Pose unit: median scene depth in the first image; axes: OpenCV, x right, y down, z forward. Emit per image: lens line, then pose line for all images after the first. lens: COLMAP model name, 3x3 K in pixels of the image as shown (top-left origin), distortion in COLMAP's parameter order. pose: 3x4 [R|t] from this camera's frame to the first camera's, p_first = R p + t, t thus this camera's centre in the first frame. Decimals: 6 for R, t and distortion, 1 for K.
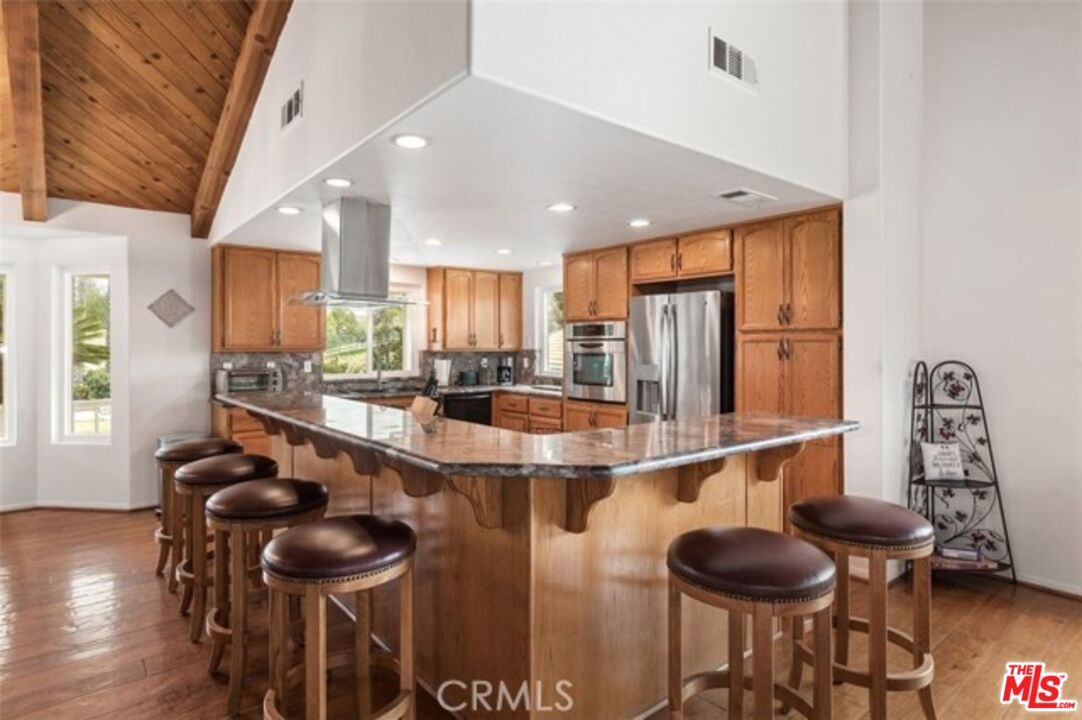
lens RADIAL K [[566.6, 0, 538.5], [0, 566.6, 332.5], [0, 0, 1]] dist [-0.014742, -0.000961]
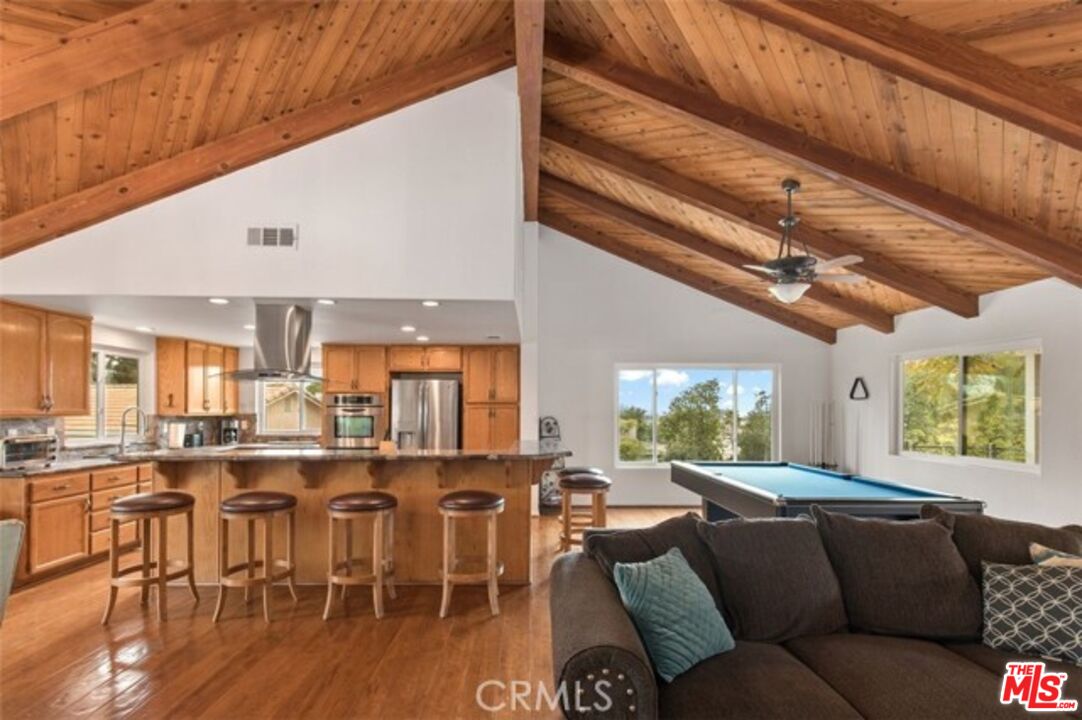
lens RADIAL K [[496.4, 0, 541.9], [0, 496.4, 406.2], [0, 0, 1]] dist [-0.003210, 0.000021]
pose [[0.623111, 0.004819, 0.782118, -0.591386], [-0.019018, 0.999779, 0.008992, -0.008116], [-0.781902, -0.020478, 0.623065, -0.164299]]
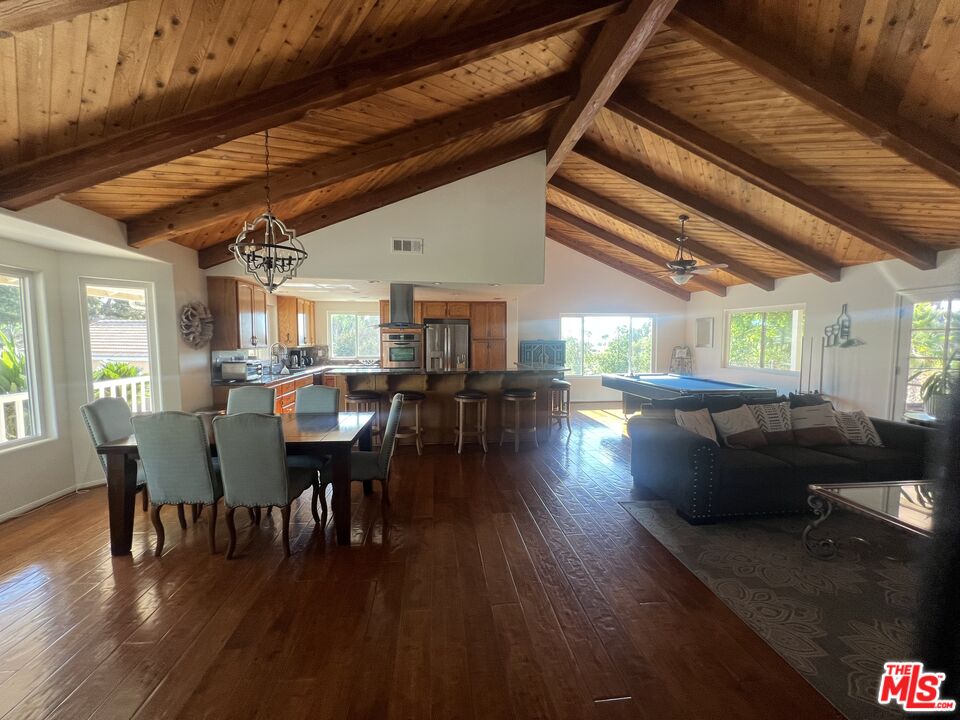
lens RADIAL K [[381.8, 0, 483.2], [0, 381.8, 368.6], [0, 0, 1]] dist [-0.001516, 0.000731]
pose [[0.541020, -0.066001, 0.838416, -1.010242], [-0.015778, 0.995944, 0.088583, -0.017881], [-0.840862, -0.061154, 0.537784, -0.103305]]
